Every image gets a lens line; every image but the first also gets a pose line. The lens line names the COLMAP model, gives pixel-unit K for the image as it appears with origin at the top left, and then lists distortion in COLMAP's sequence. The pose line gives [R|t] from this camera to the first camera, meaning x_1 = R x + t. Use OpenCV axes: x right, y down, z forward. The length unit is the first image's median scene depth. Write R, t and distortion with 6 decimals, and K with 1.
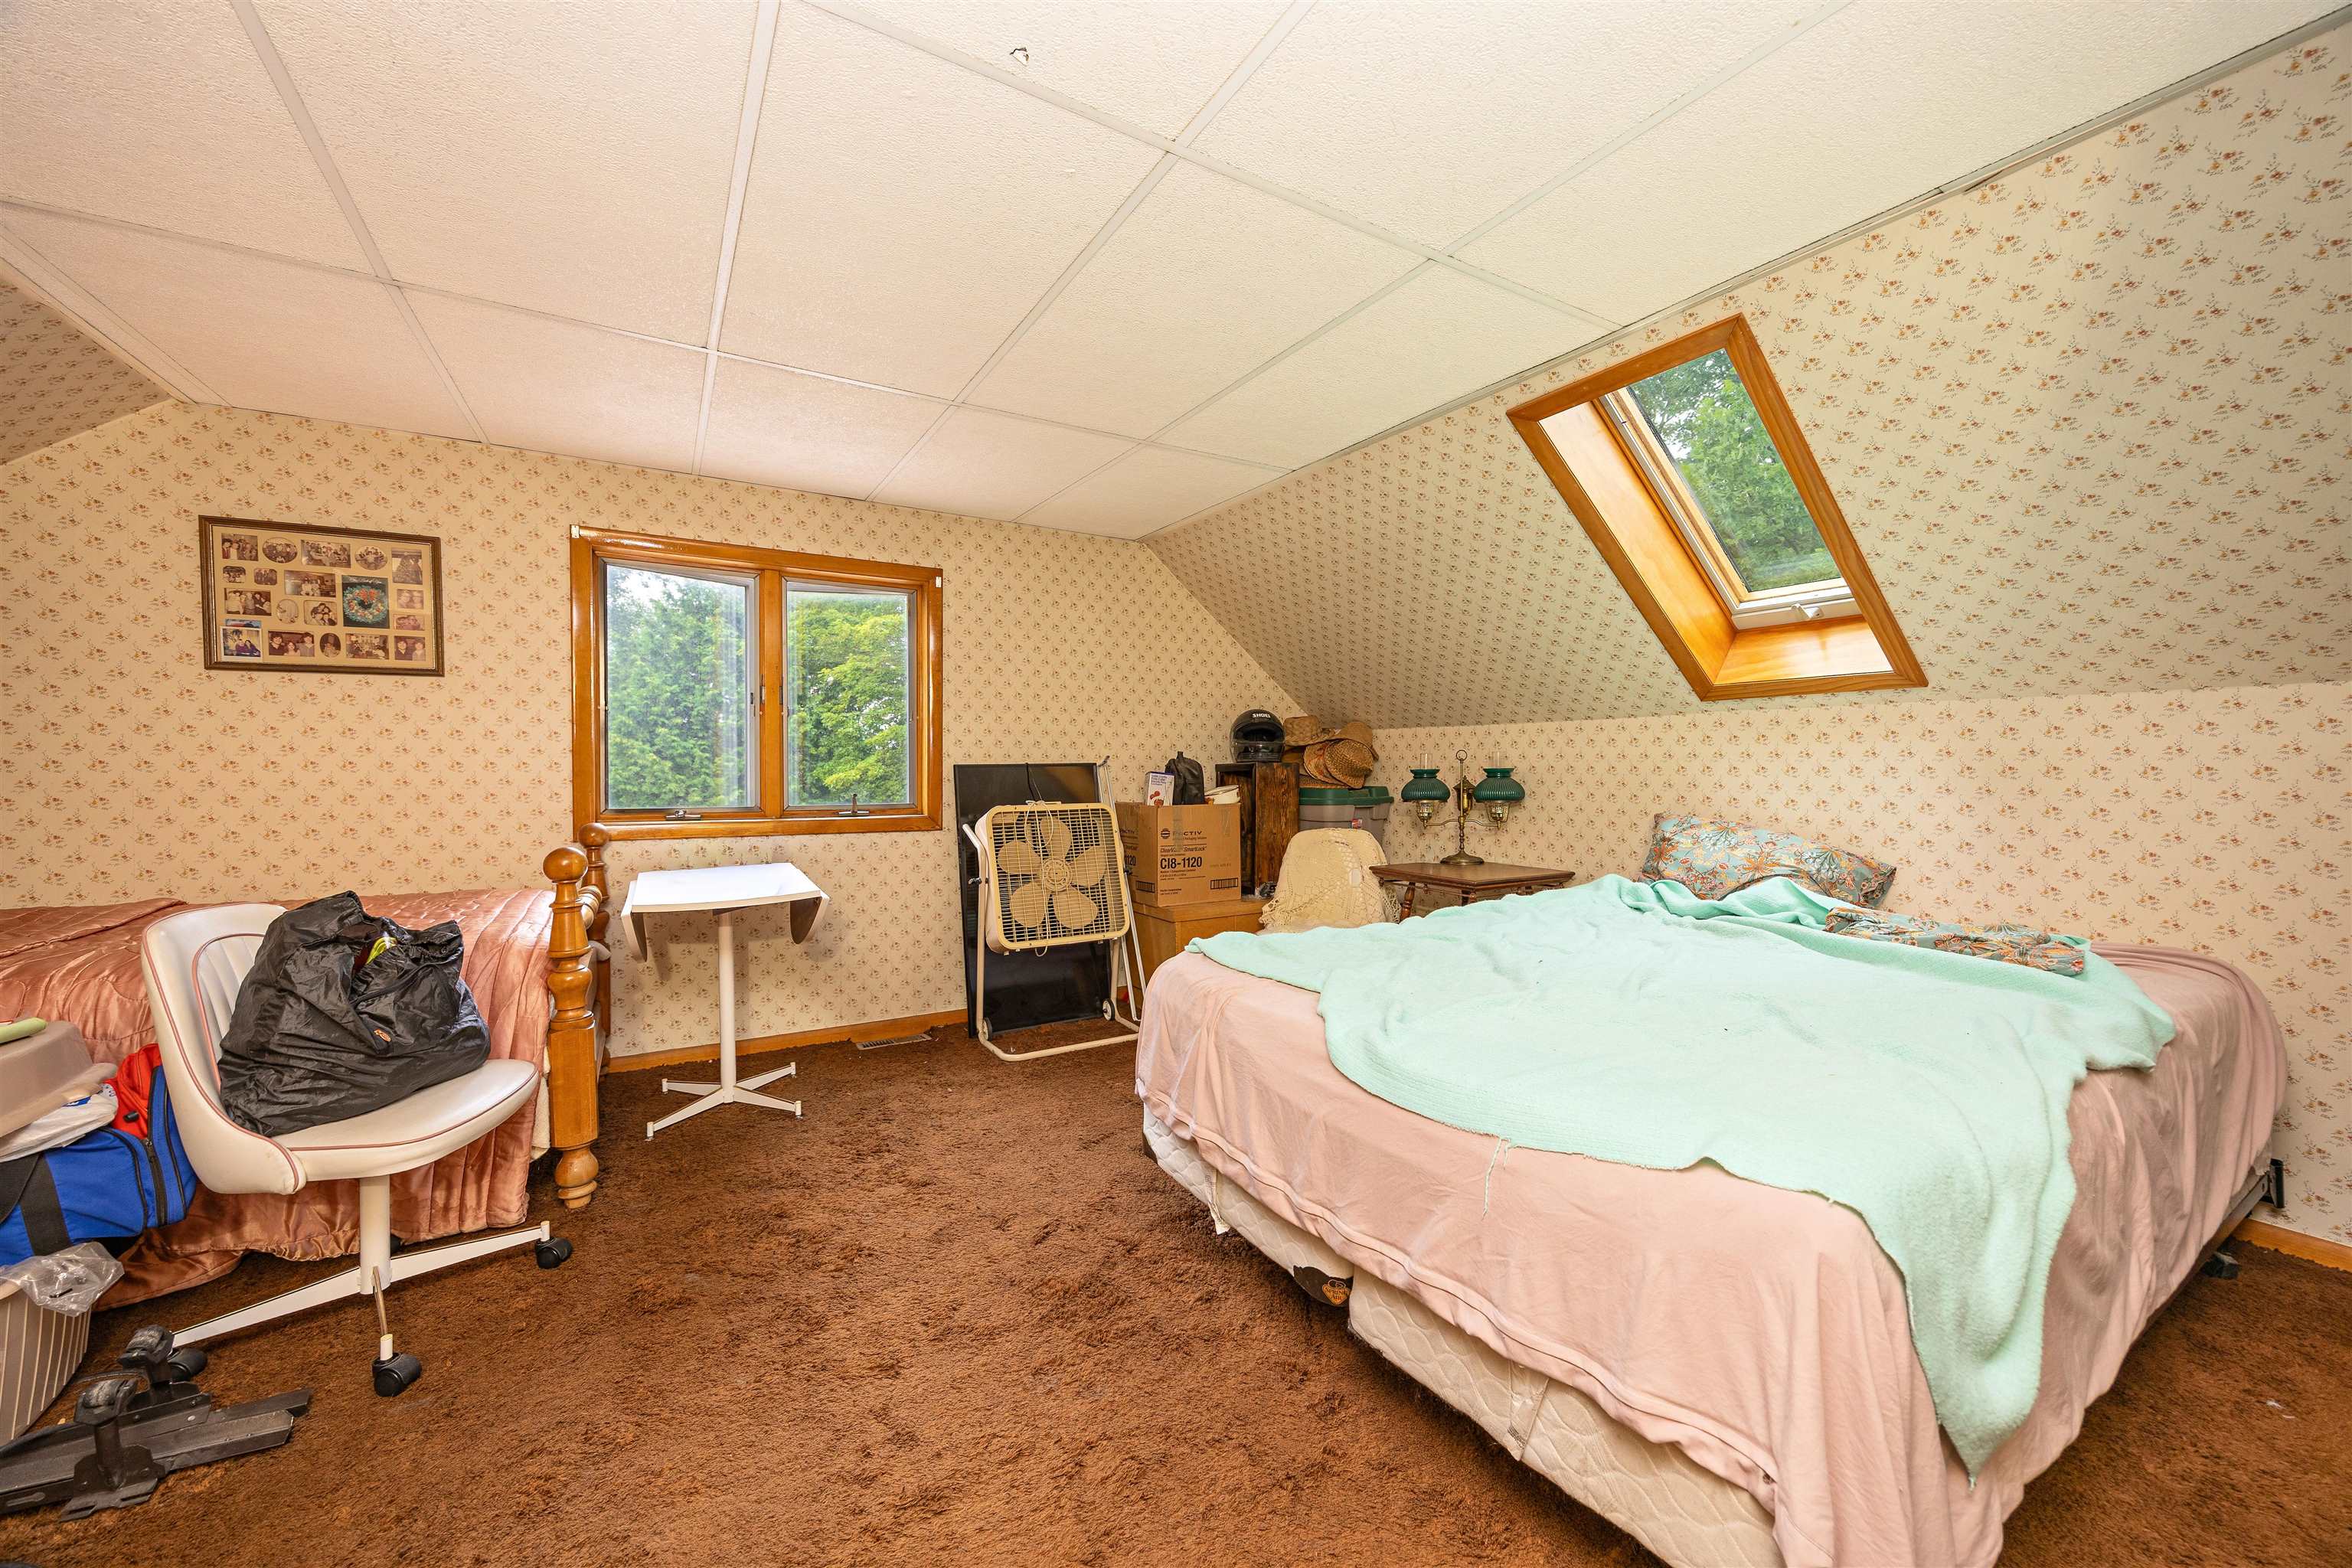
lens RADIAL K [[882.6, 0, 1171.8], [0, 882.6, 786.1], [0, 0, 1]] dist [-0.003760, -0.000039]
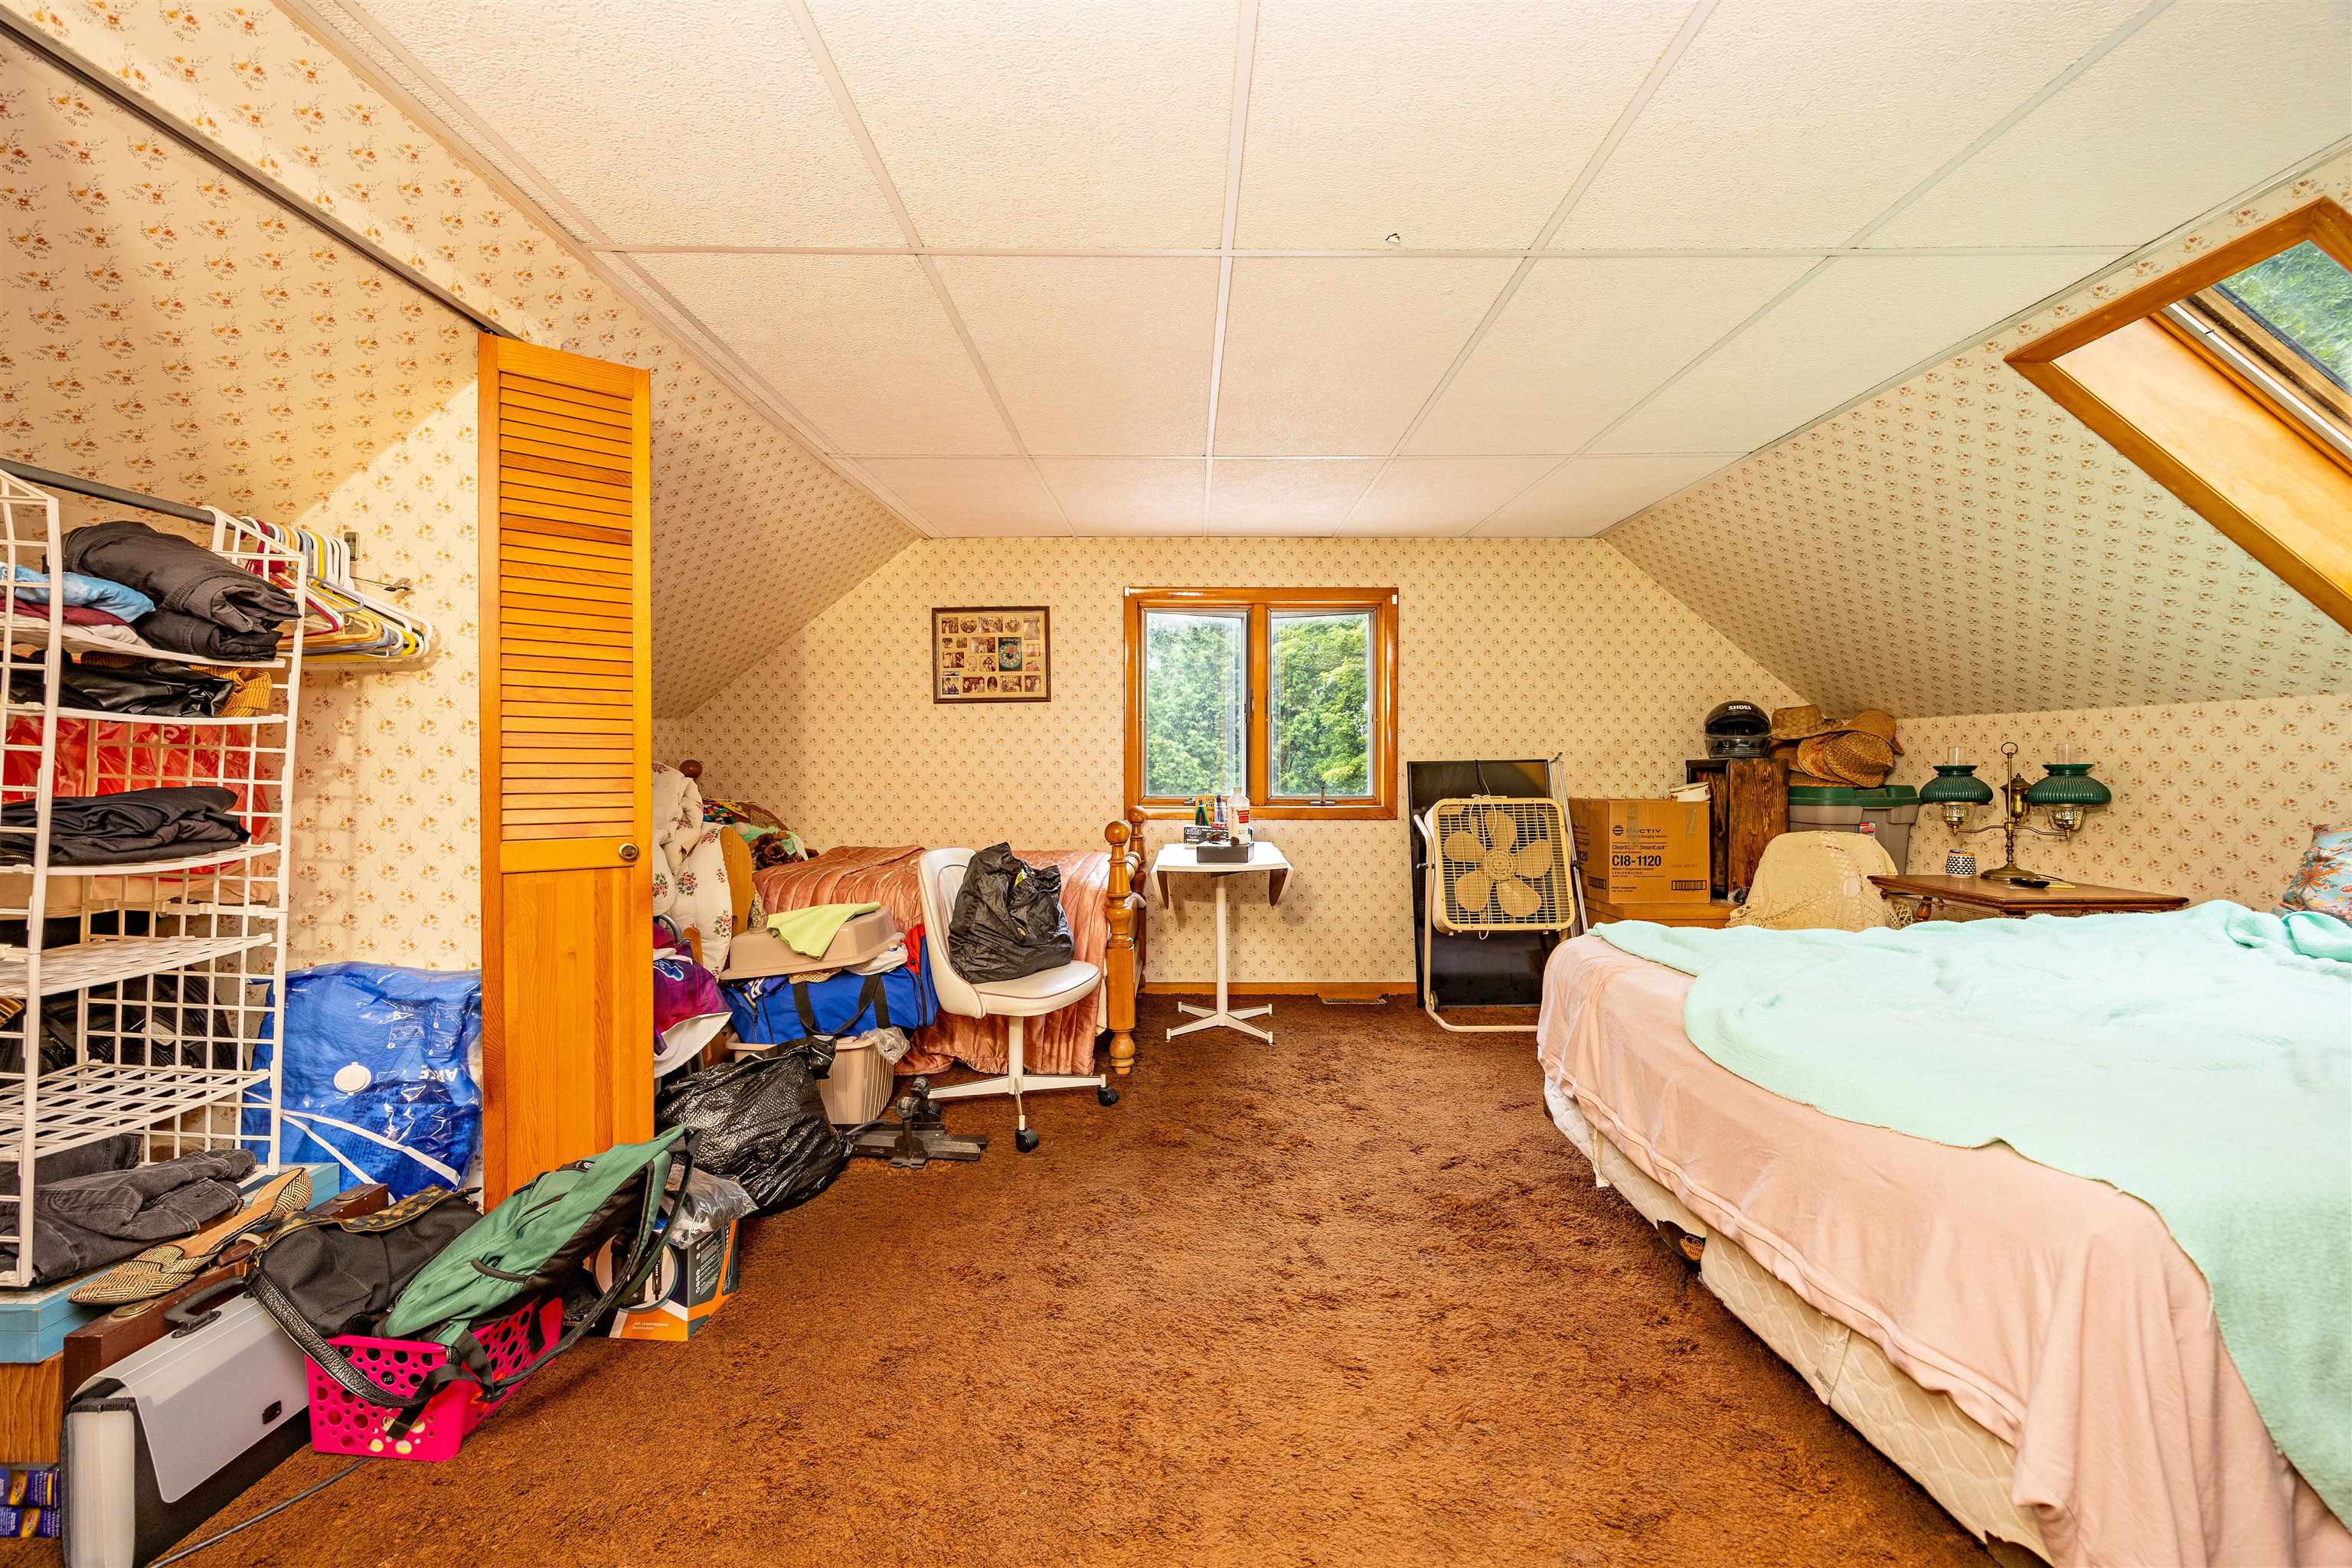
lens RADIAL K [[882.6, 0, 1171.8], [0, 882.6, 786.1], [0, 0, 1]] dist [-0.003760, -0.000039]
pose [[0.852717, 0.011491, -0.522247, 0.101653], [-0.008813, 0.999932, 0.007611, 0.001121], [0.522299, -0.001888, 0.852761, -0.133020]]
